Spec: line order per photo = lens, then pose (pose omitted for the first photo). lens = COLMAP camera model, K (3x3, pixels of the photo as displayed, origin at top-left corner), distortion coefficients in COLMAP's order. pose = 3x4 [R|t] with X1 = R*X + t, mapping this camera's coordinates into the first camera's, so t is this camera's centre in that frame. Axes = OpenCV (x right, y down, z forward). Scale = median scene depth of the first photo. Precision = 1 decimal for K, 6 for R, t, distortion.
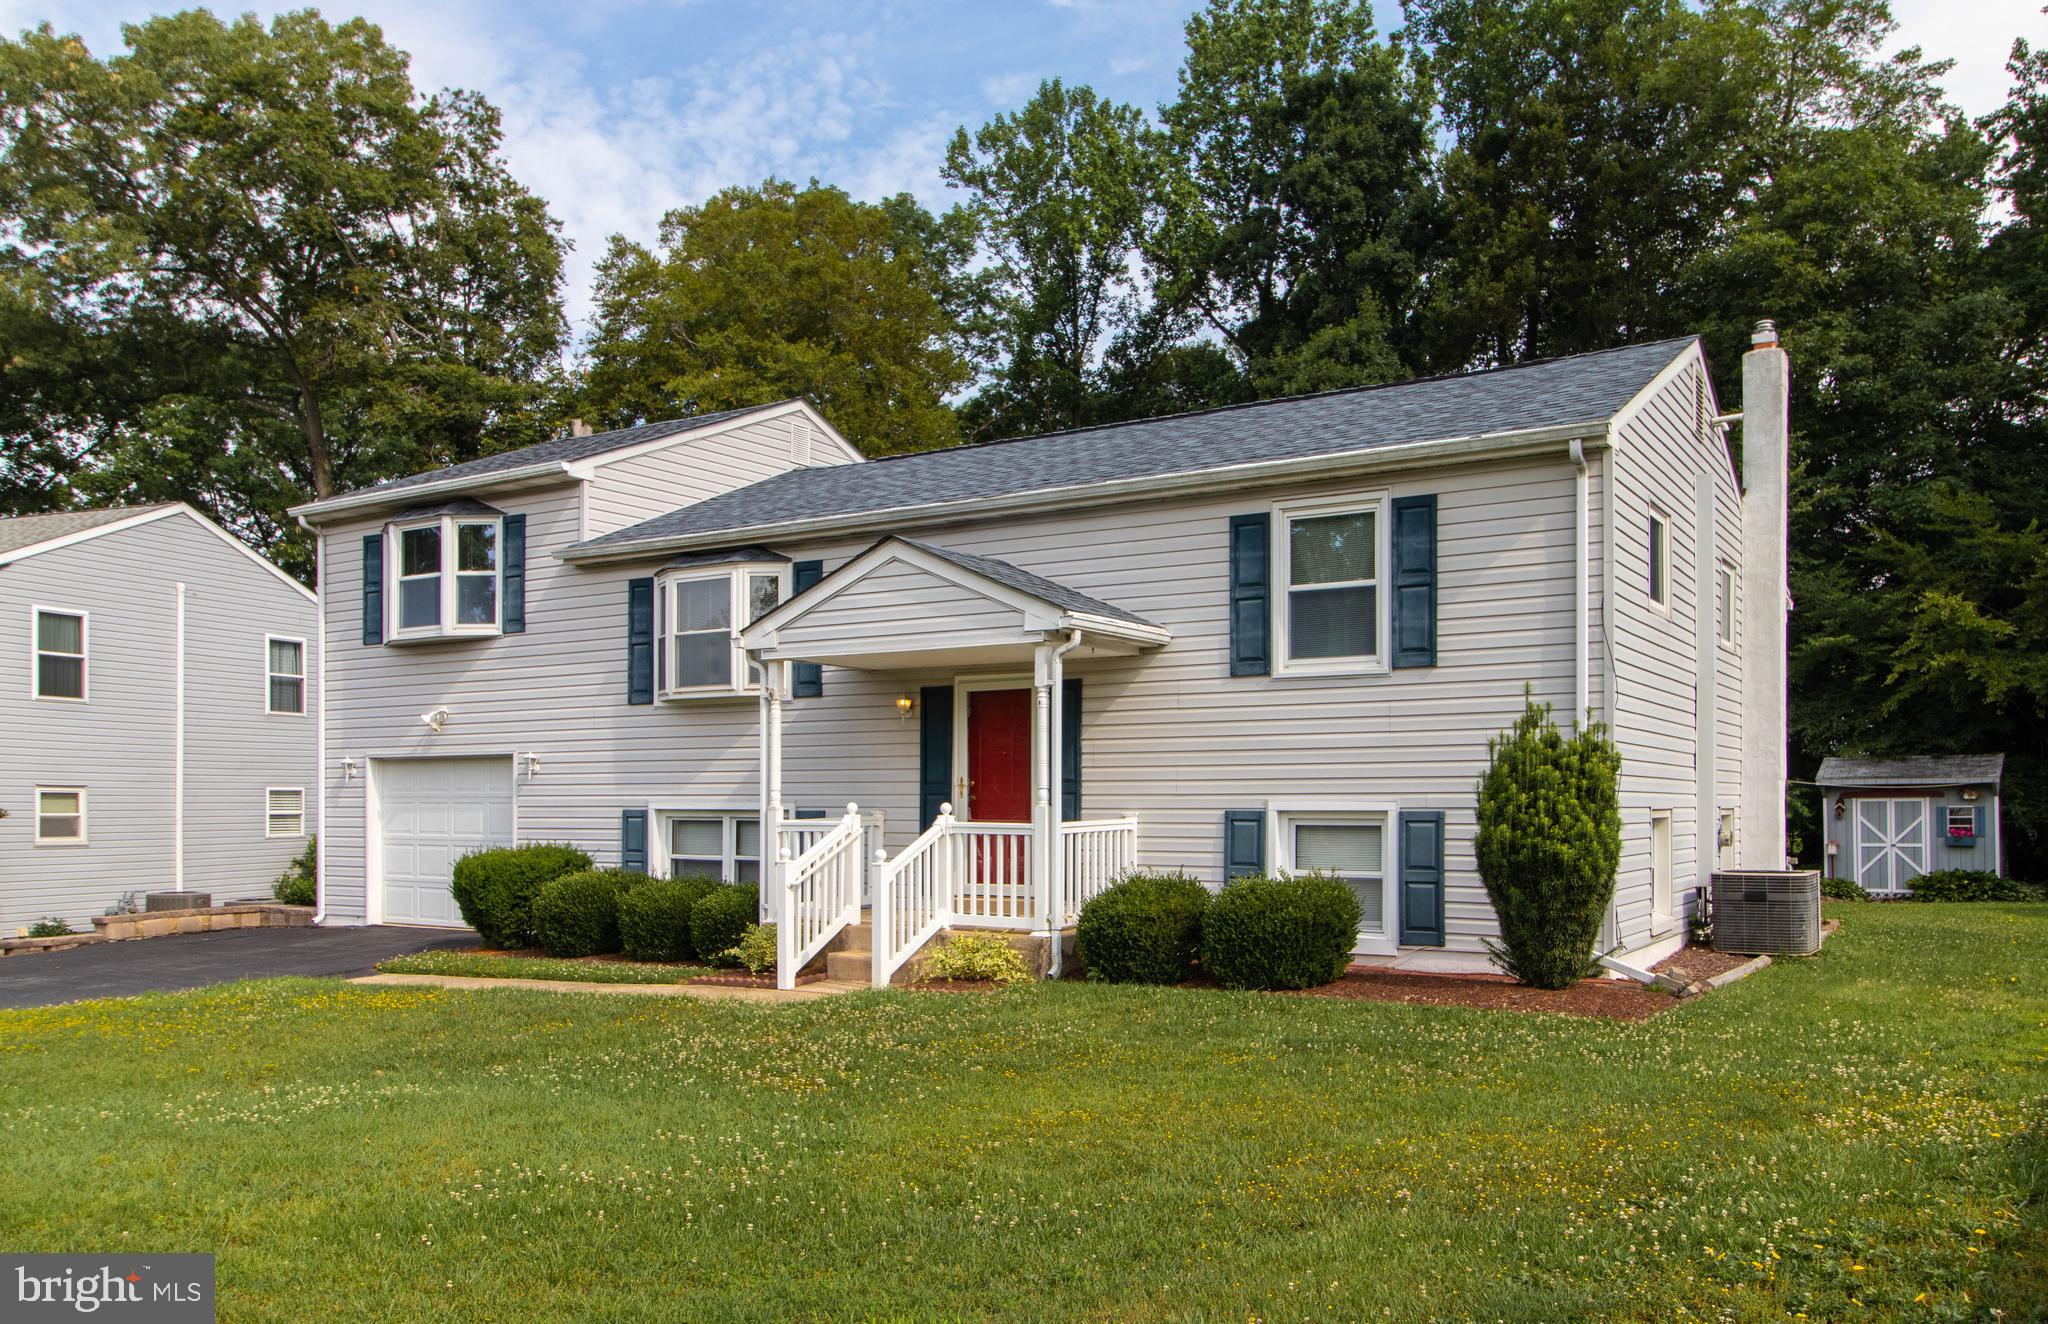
lens RADIAL K [[1571.3, 0, 1025.7], [0, 1571.3, 806.2], [0, 0, 1]] dist [0.004001, -0.000128]
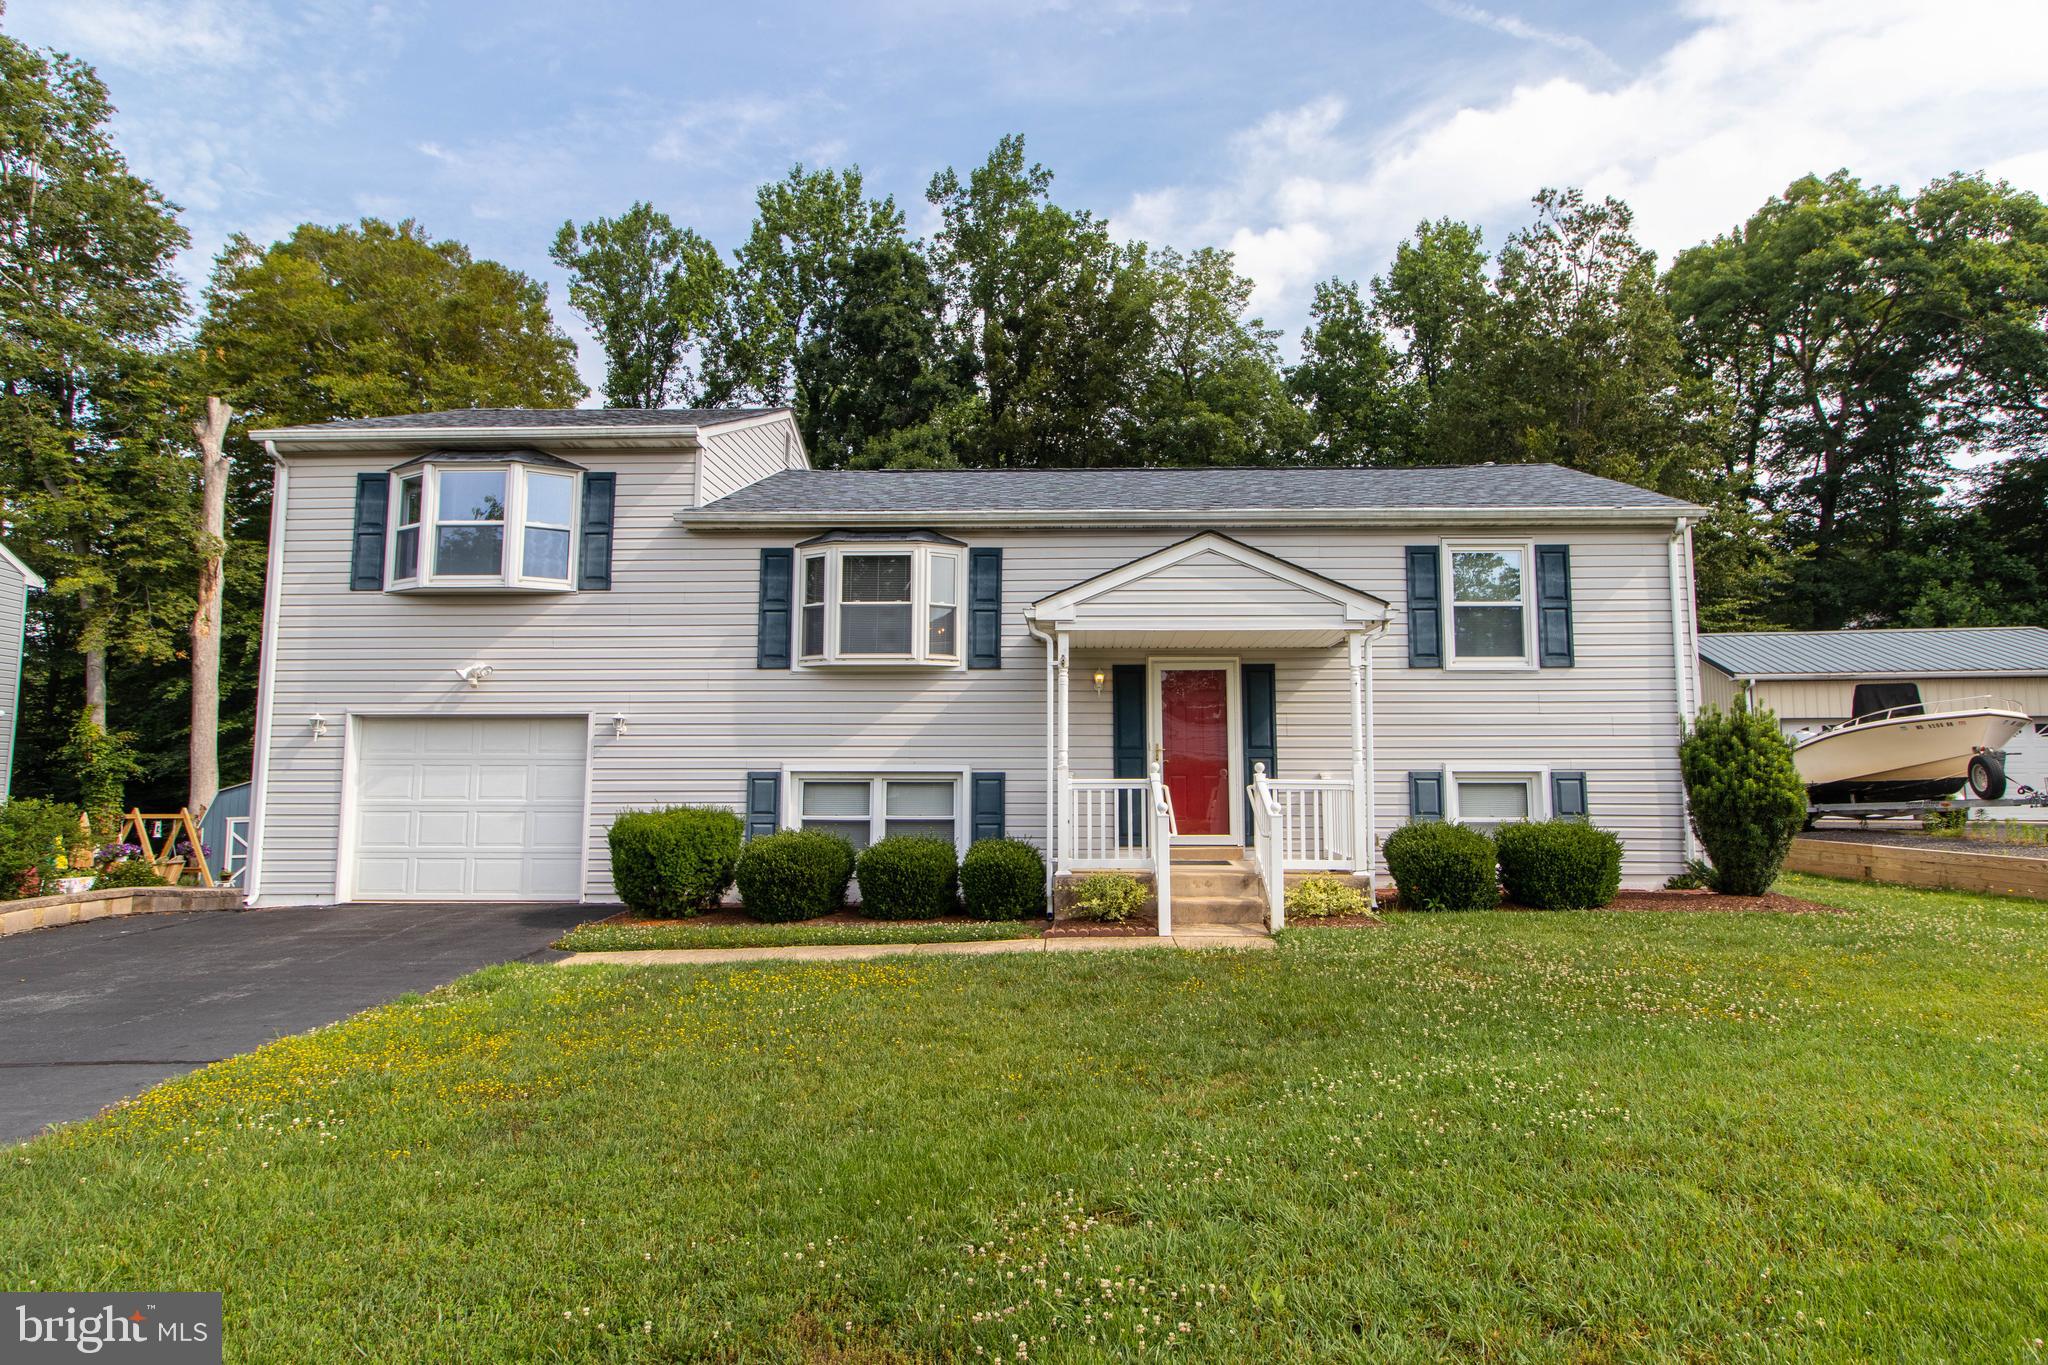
lens RADIAL K [[1106.9, 0, 1025.7], [0, 1106.9, 659.4], [0, 0, 1]] dist [0.002249, 0.000408]
pose [[0.858864, 0.049692, 0.509788, -0.473667], [0.000397, 0.995218, -0.097680, -0.000213], [-0.512204, 0.084096, 0.854737, 0.296910]]
